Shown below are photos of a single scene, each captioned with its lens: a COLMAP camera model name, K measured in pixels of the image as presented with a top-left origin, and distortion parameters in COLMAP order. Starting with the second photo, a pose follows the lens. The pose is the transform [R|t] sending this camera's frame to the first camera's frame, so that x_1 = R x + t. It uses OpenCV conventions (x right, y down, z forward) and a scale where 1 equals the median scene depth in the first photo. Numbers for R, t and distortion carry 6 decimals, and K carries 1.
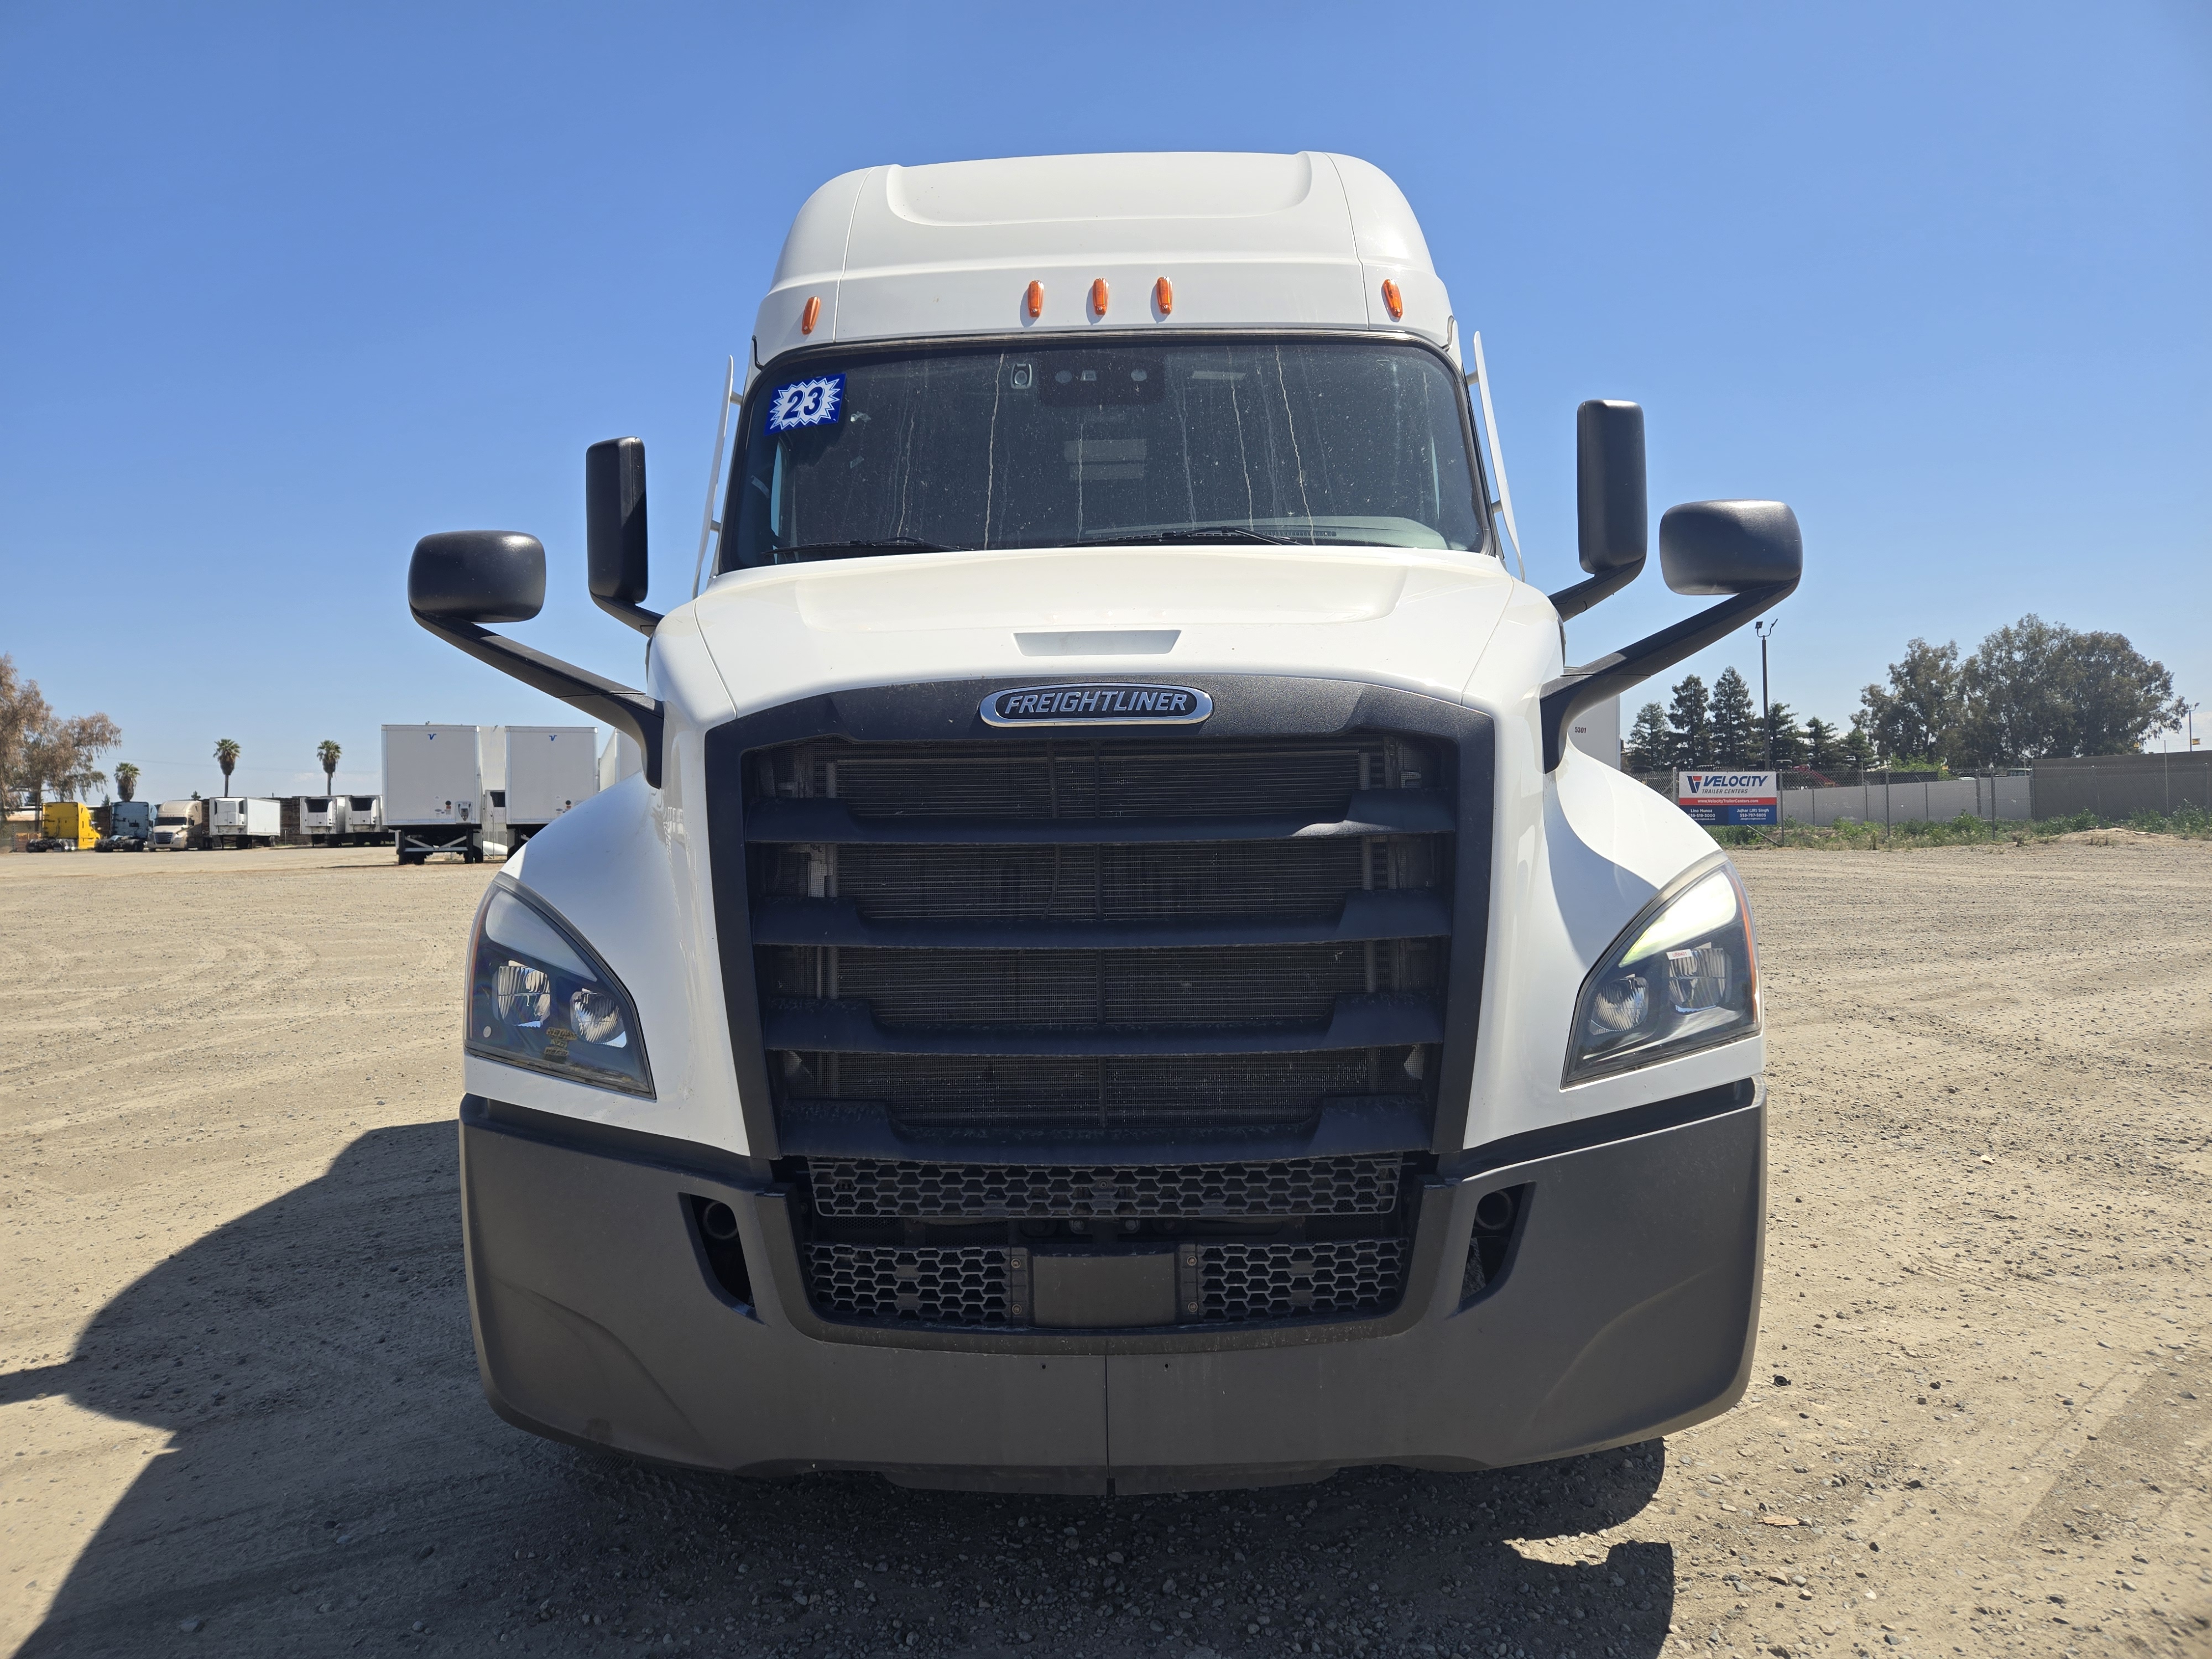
lens RADIAL K [[1477.7, 0, 1111.7], [0, 1477.7, 817.0], [0, 0, 1]] dist [0.038366, -0.015516]
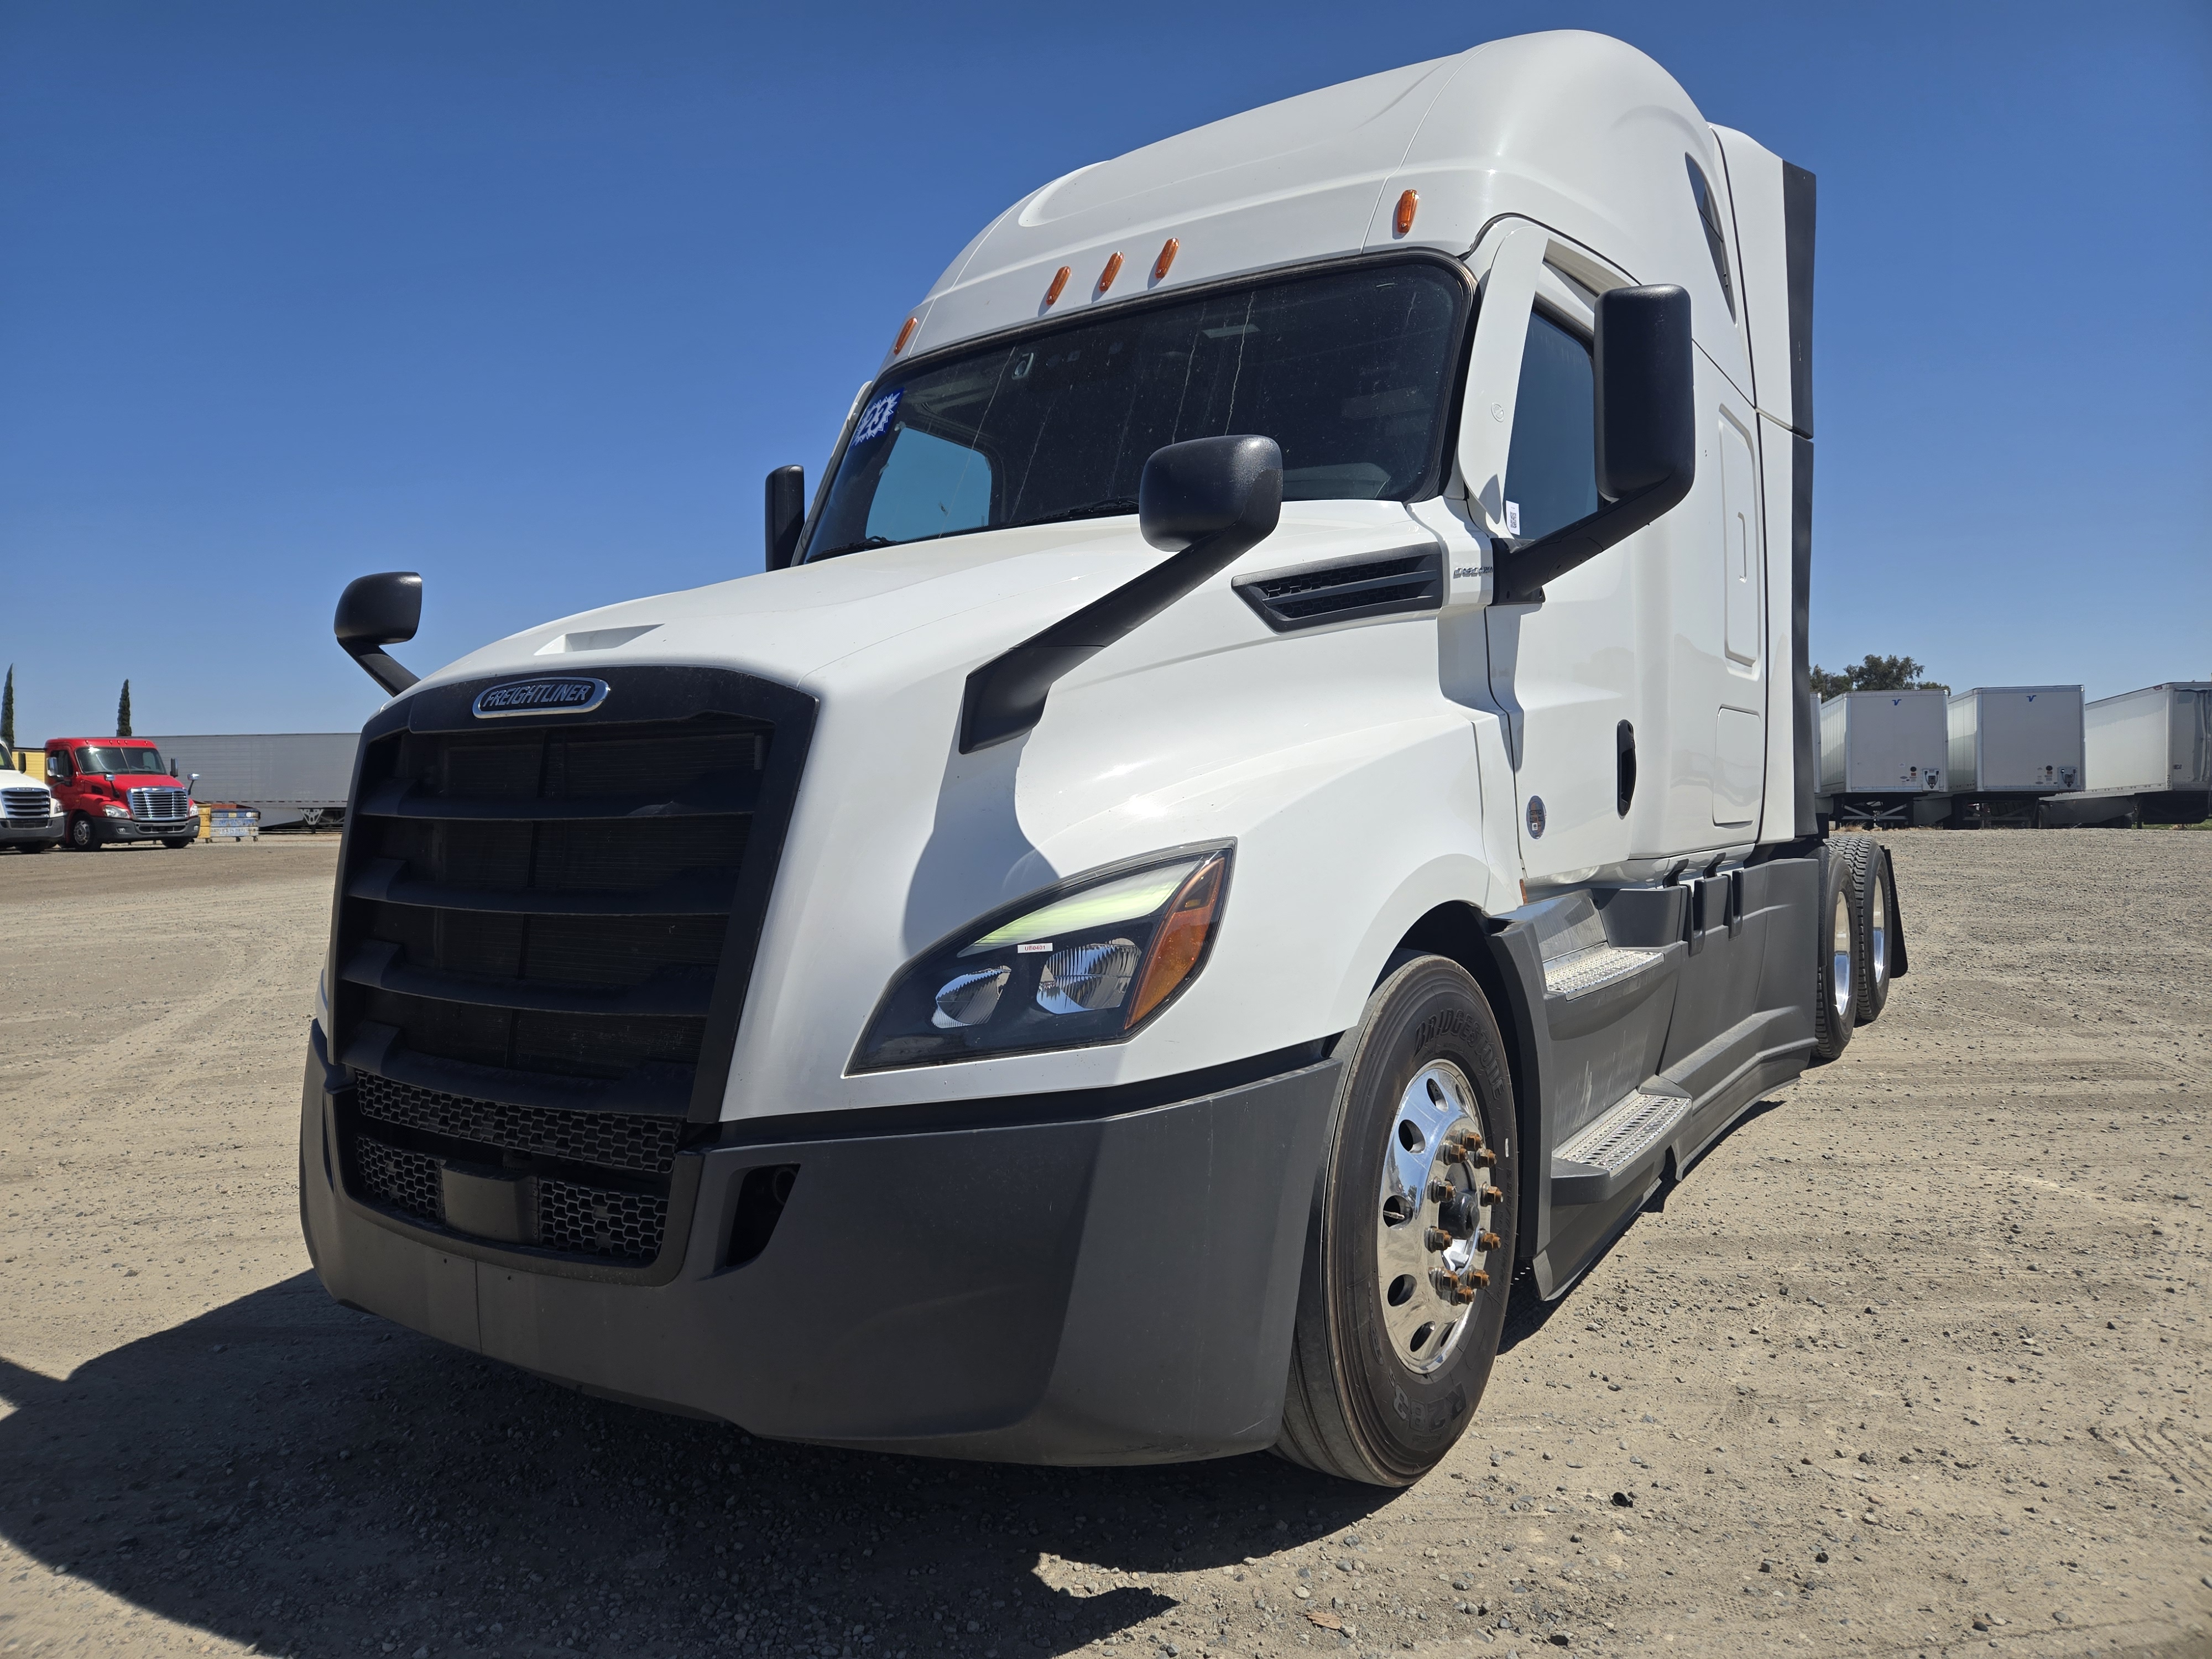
lens RADIAL K [[1477.7, 0, 1072.4], [0, 1477.7, 818.5], [0, 0, 1]] dist [0.038366, -0.015516]
pose [[0.842808, 0.013328, -0.538049, 0.539401], [-0.003040, 0.999795, 0.020004, -0.003203], [0.538205, -0.015224, 0.842676, 0.146804]]
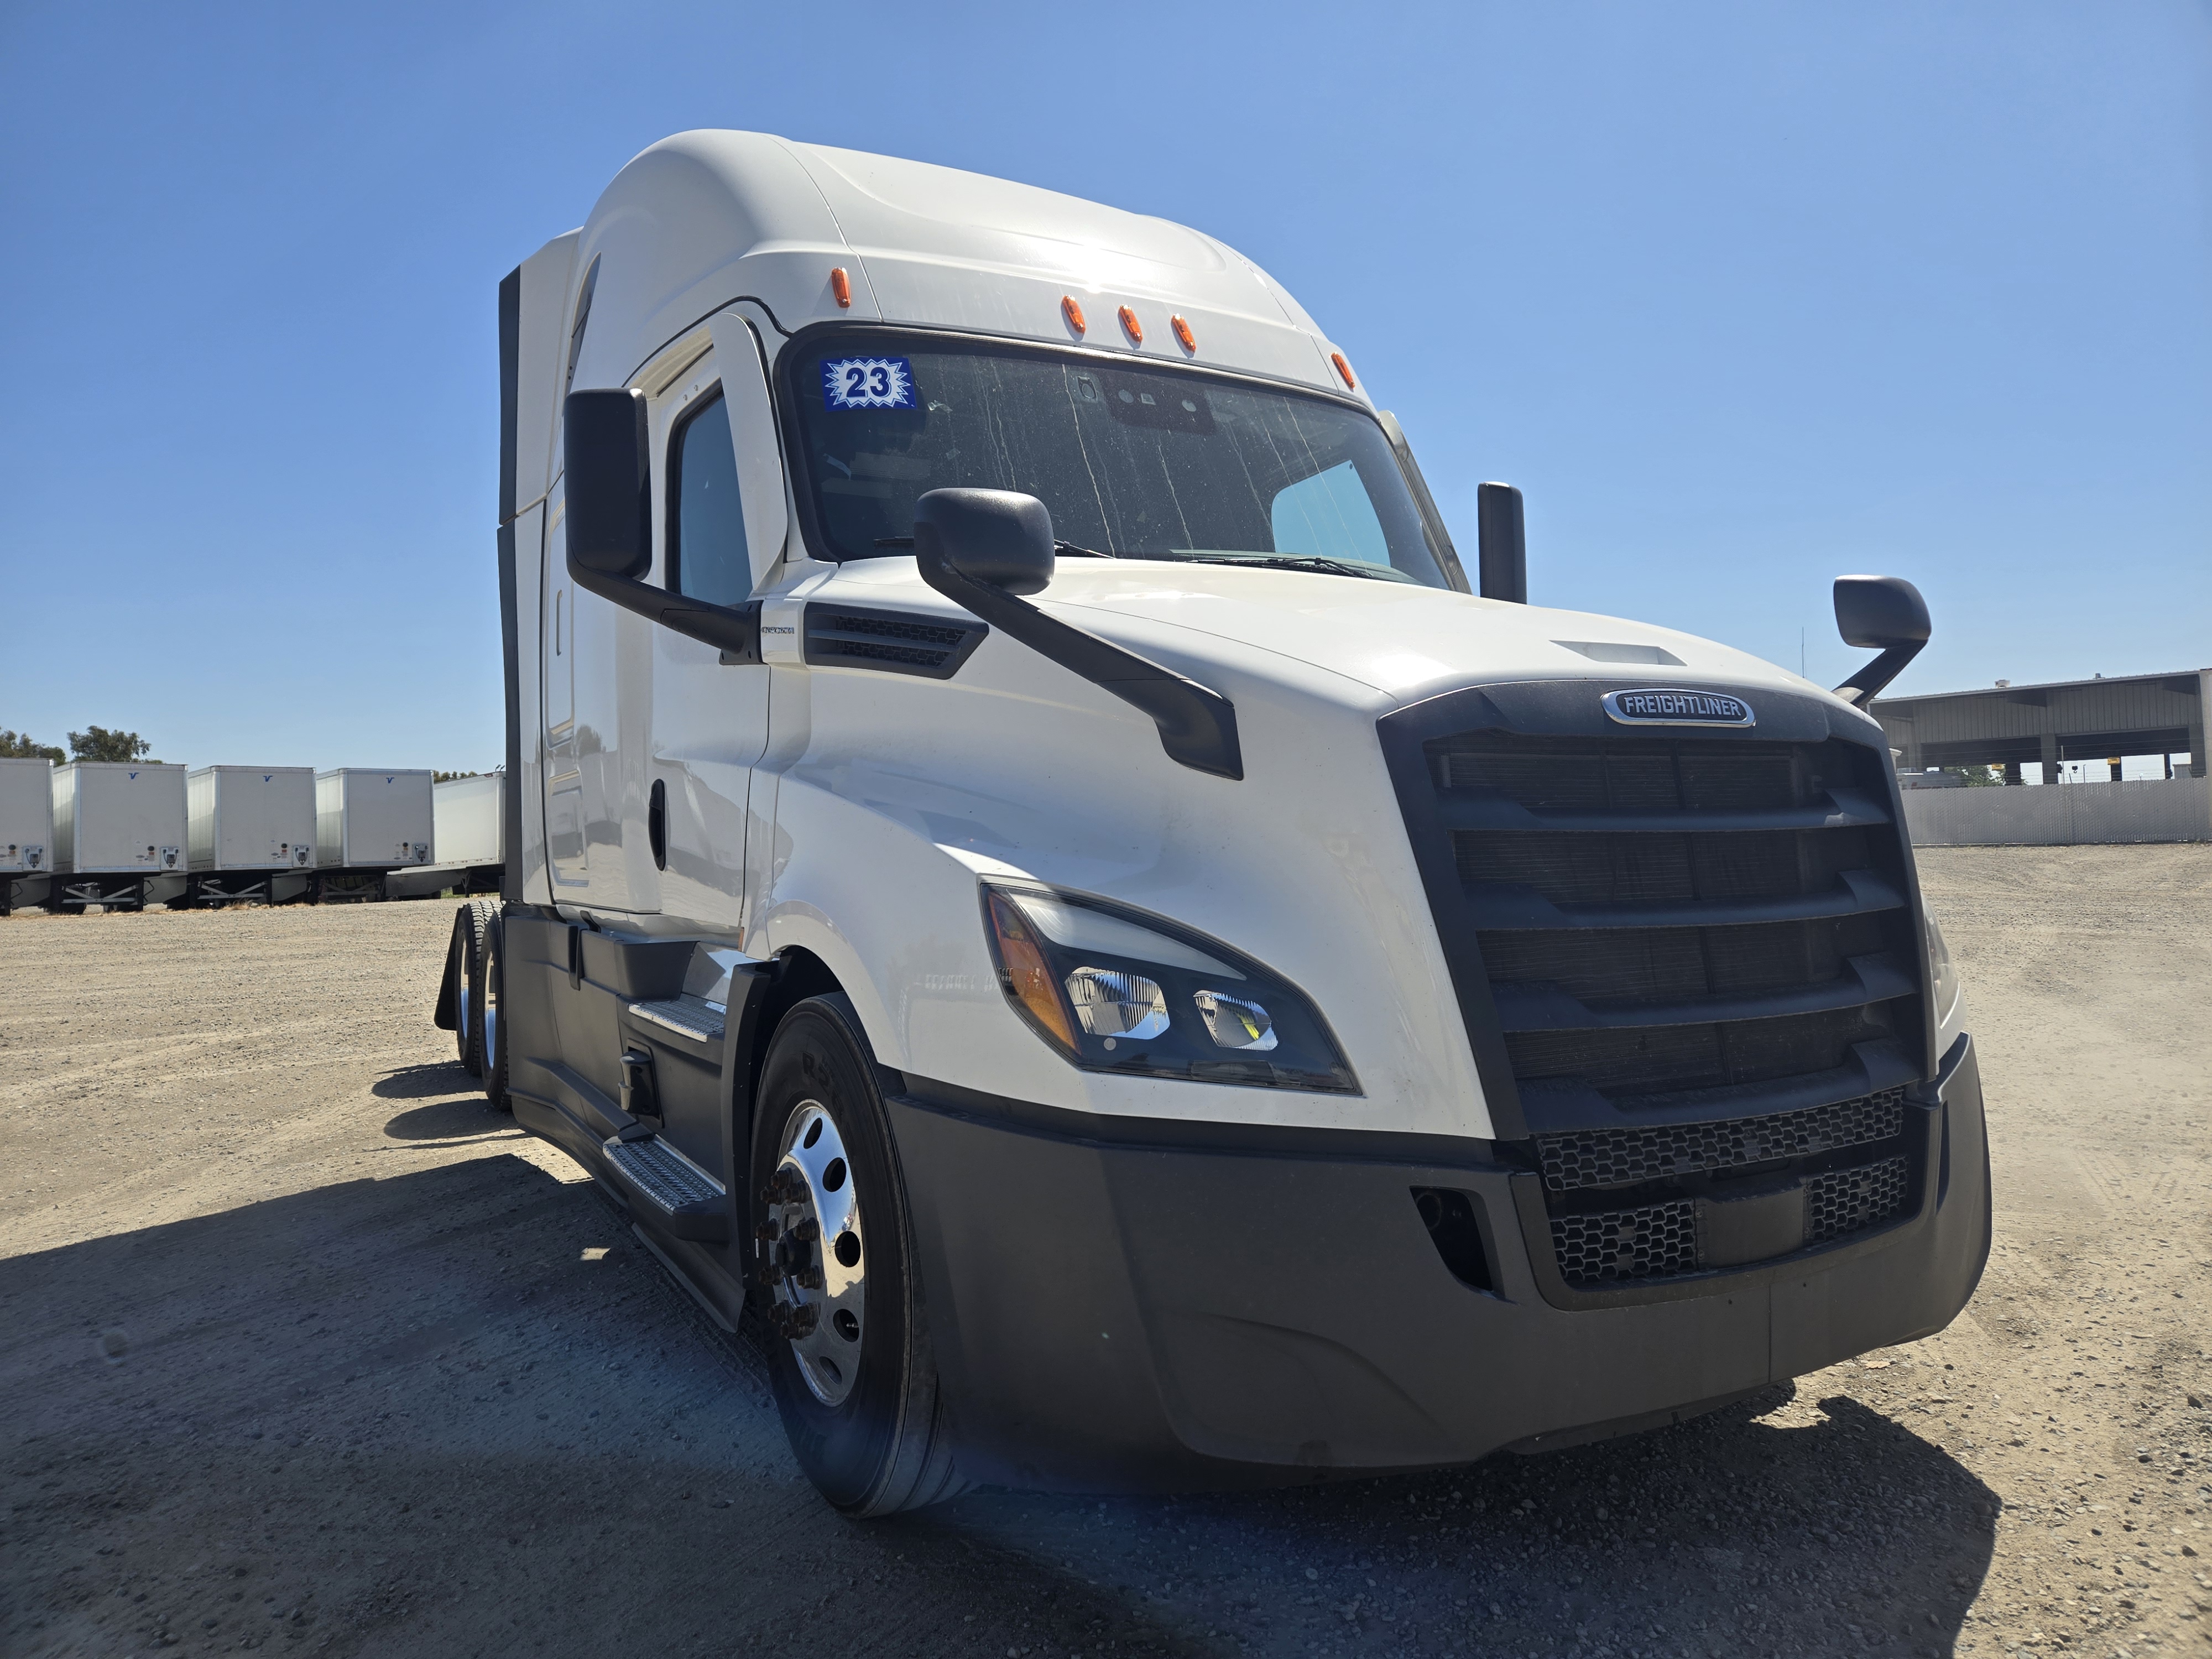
lens RADIAL K [[1477.7, 0, 1097.4], [0, 1477.7, 809.8], [0, 0, 1]] dist [0.038366, -0.015516]
pose [[0.866417, 0.010021, 0.499220, -0.545739], [0.008928, 0.999328, -0.035553, 0.021539], [-0.499241, 0.035261, 0.865745, 0.138630]]
